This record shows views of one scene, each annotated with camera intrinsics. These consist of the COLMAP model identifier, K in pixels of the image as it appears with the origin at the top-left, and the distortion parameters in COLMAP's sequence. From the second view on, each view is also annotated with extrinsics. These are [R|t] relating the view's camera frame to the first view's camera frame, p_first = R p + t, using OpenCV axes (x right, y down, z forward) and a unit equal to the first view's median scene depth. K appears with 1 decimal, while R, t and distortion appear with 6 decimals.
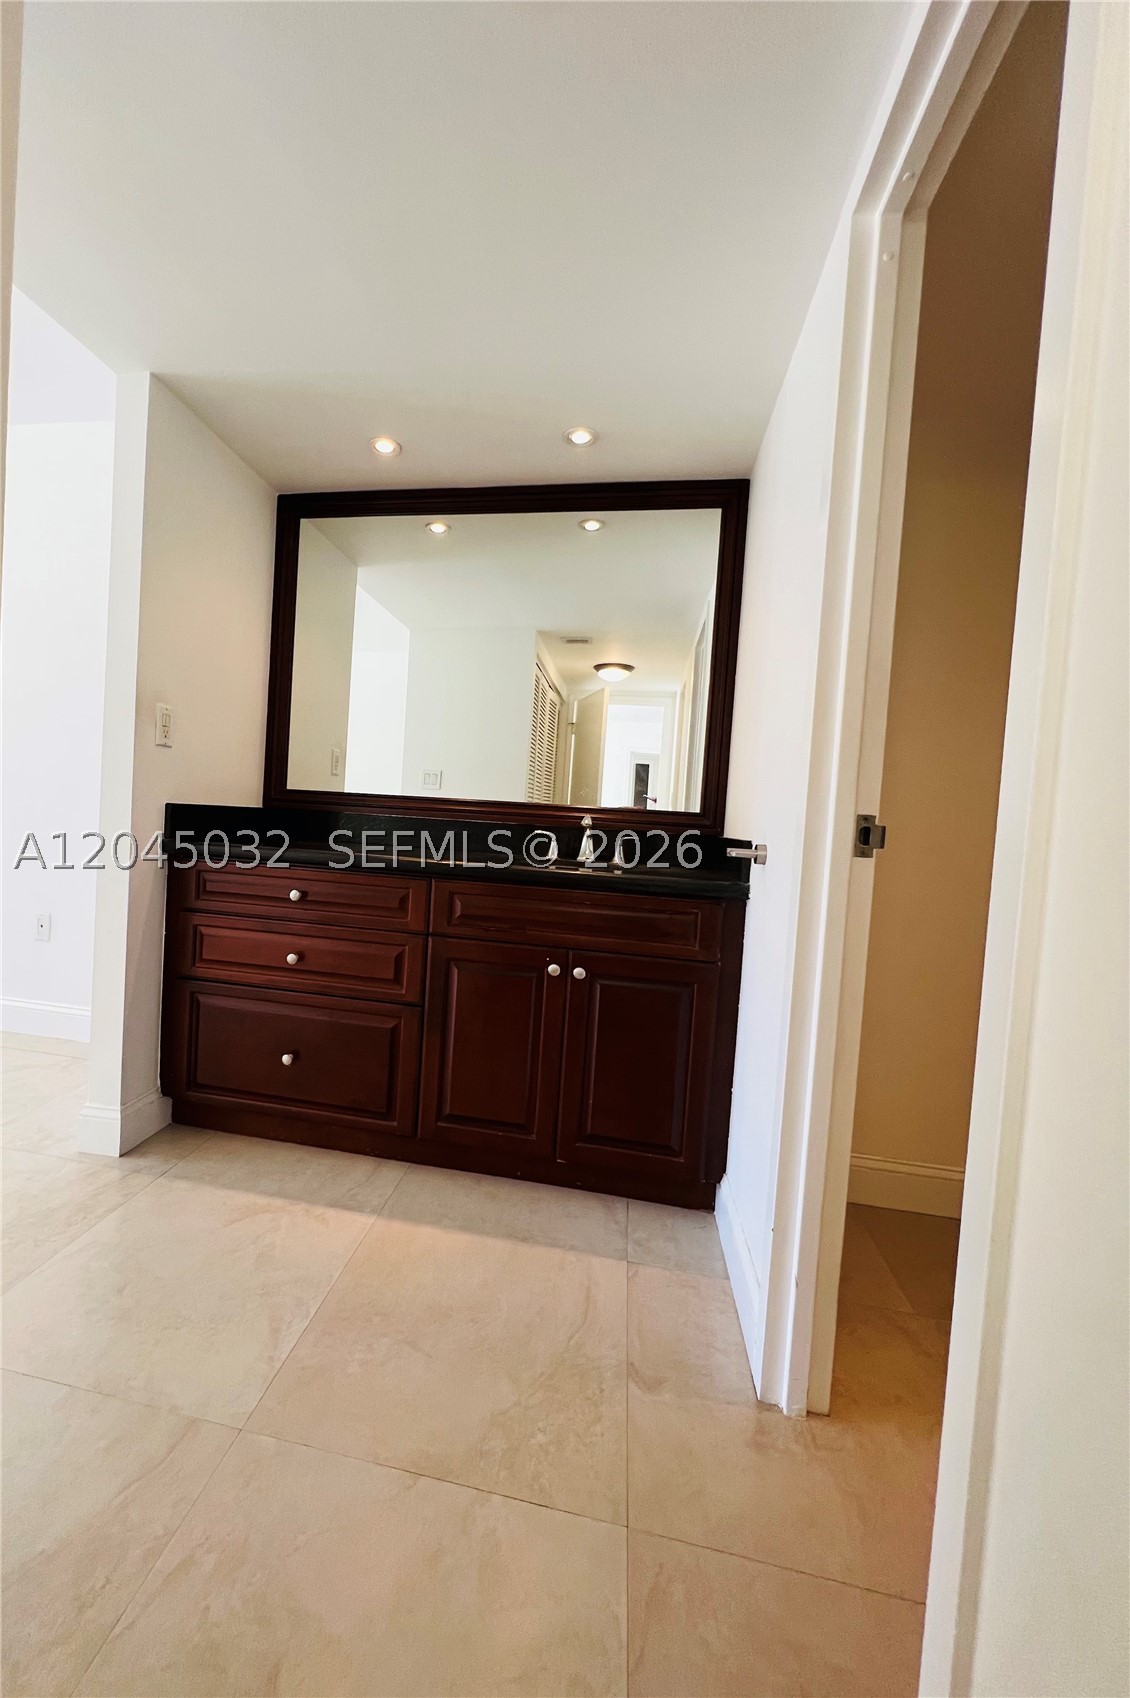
lens RADIAL K [[701.5, 0, 561.7], [0, 701.5, 853.4], [0, 0, 1]] dist [0.002218, 0.000023]
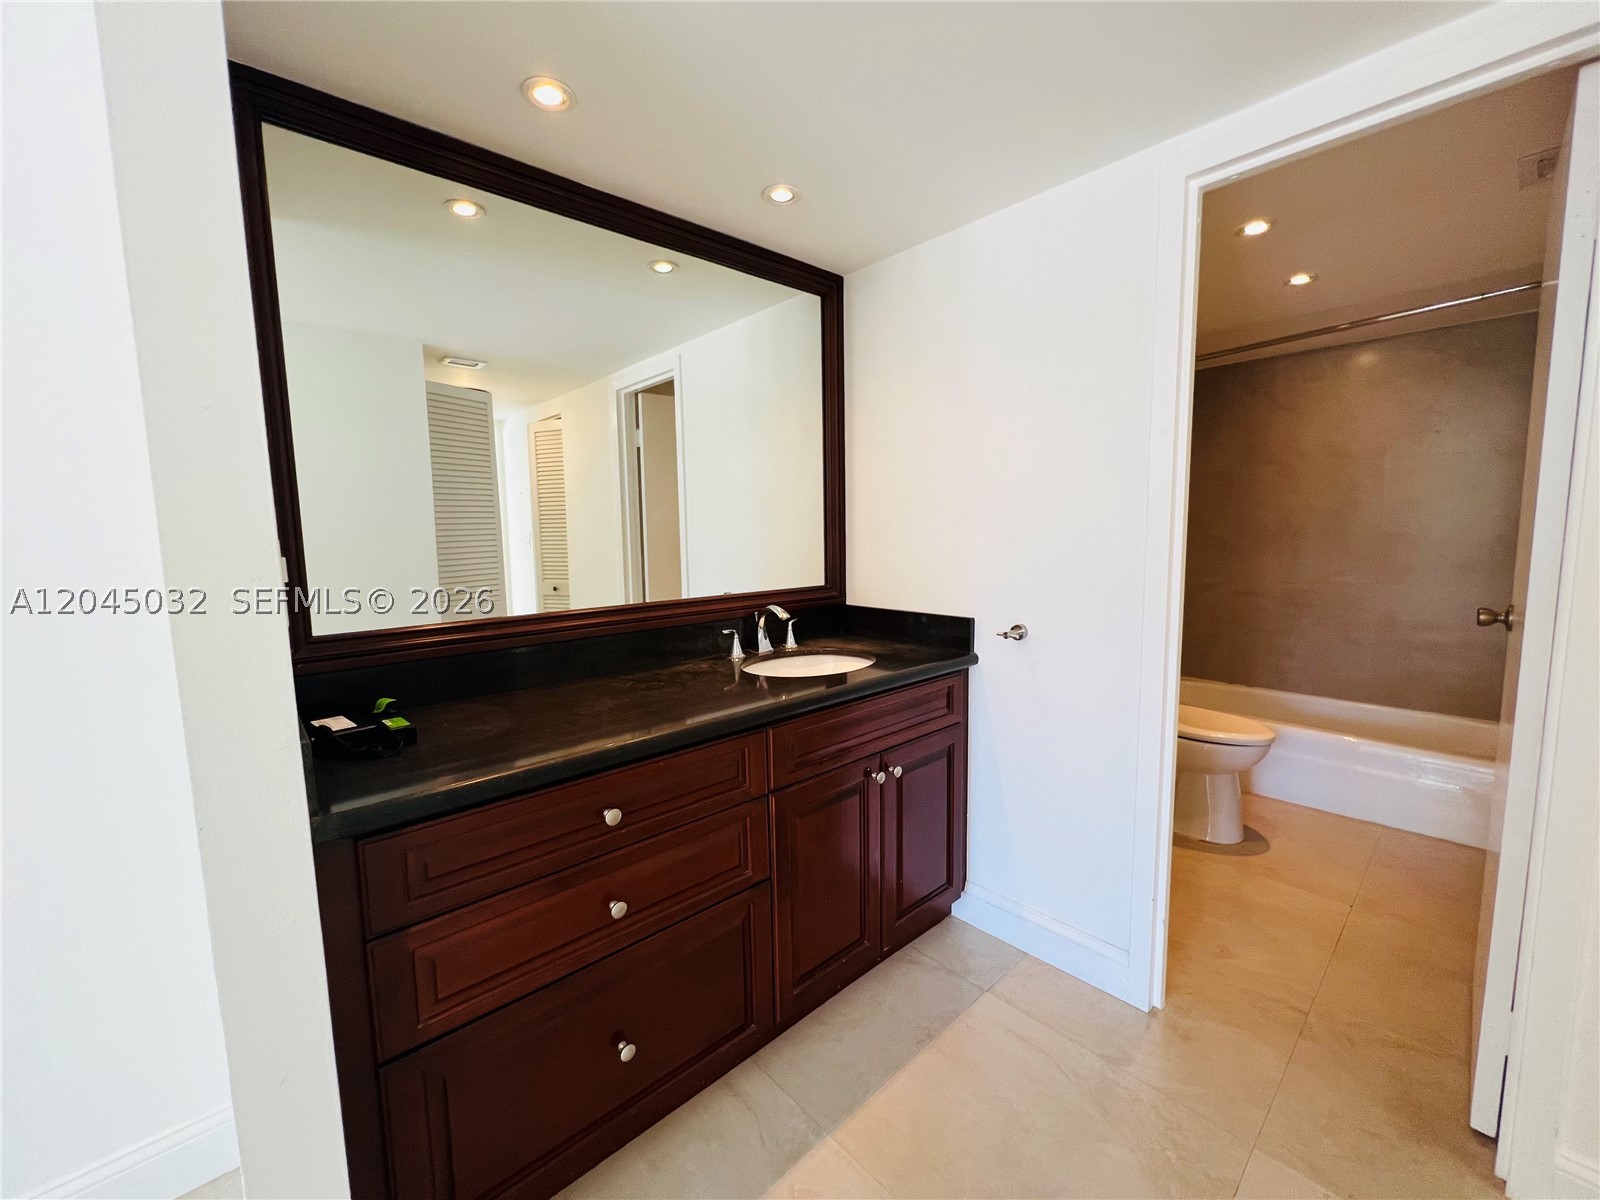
lens RADIAL K [[640.0, 0, 798.5], [0, 640.0, 597.6], [0, 0, 1]] dist [-0.003063, 0.000033]
pose [[0.607509, -0.152932, 0.779452, -0.708583], [0.086955, 0.988197, 0.126116, -0.199263], [-0.789539, -0.008840, 0.613637, 0.507938]]
